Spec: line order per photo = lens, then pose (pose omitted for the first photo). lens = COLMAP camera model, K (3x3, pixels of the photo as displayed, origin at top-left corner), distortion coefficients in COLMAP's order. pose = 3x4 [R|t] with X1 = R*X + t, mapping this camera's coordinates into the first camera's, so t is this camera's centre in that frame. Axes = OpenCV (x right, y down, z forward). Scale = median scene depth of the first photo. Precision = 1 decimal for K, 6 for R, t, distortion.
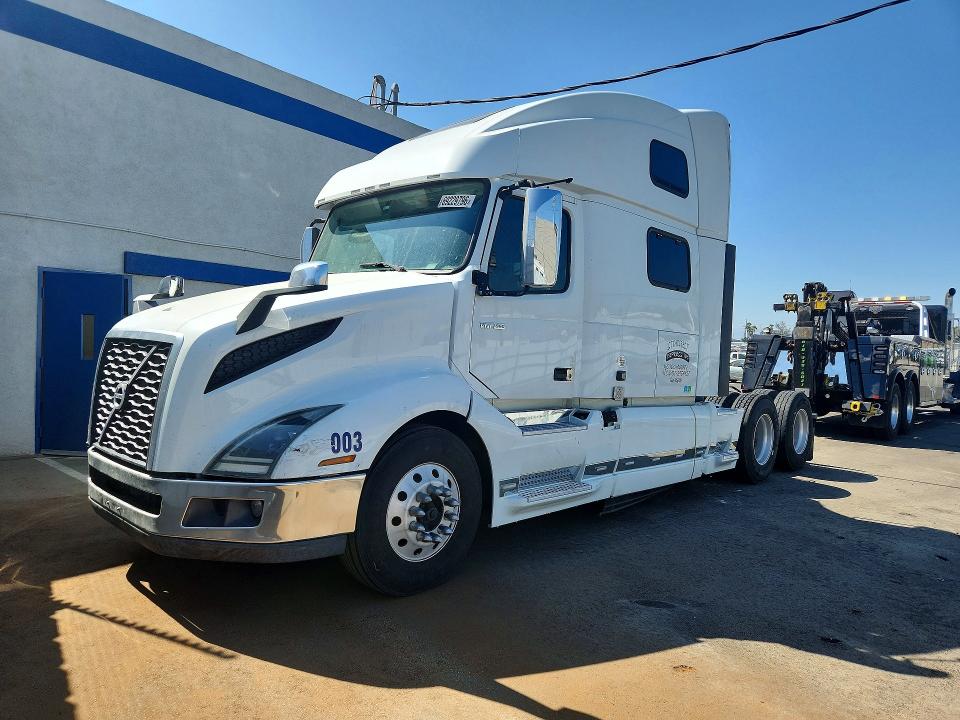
lens RADIAL K [[698.2, 0, 480.0], [0, 698.2, 360.0], [0, 0, 1]] dist [0.001005, 0.000249]
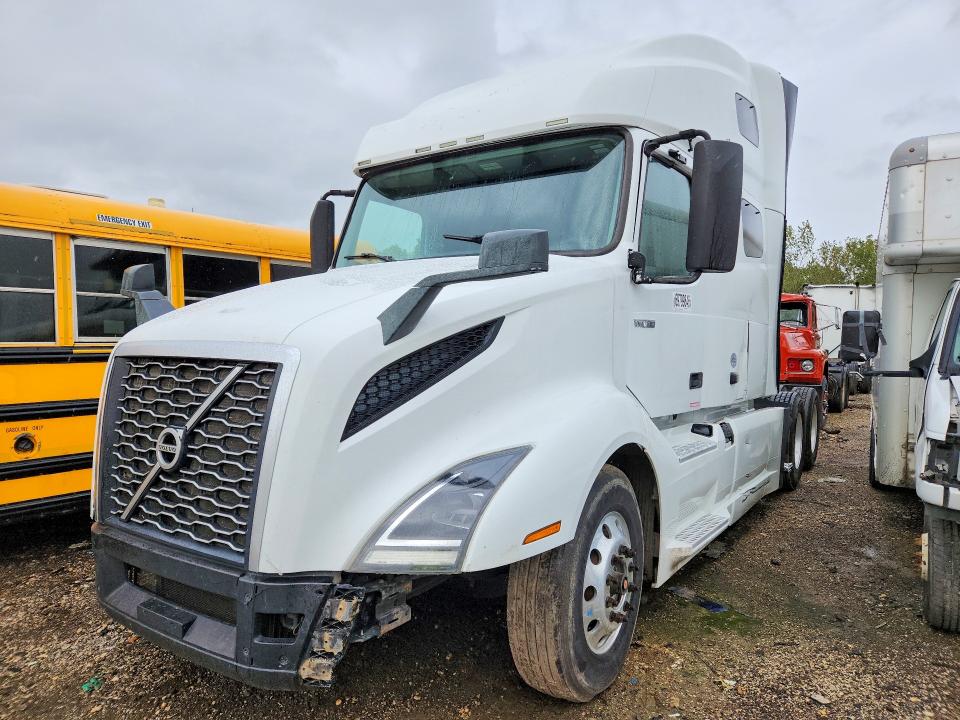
lens RADIAL K [[698.2, 0, 480.0], [0, 698.2, 360.0], [0, 0, 1]] dist [0.001005, 0.000249]
pose [[0.986424, -0.034771, 0.160495, -0.346432], [0.034332, 0.999395, 0.005506, -0.022338], [-0.160589, 0.000079, 0.987021, 0.340738]]
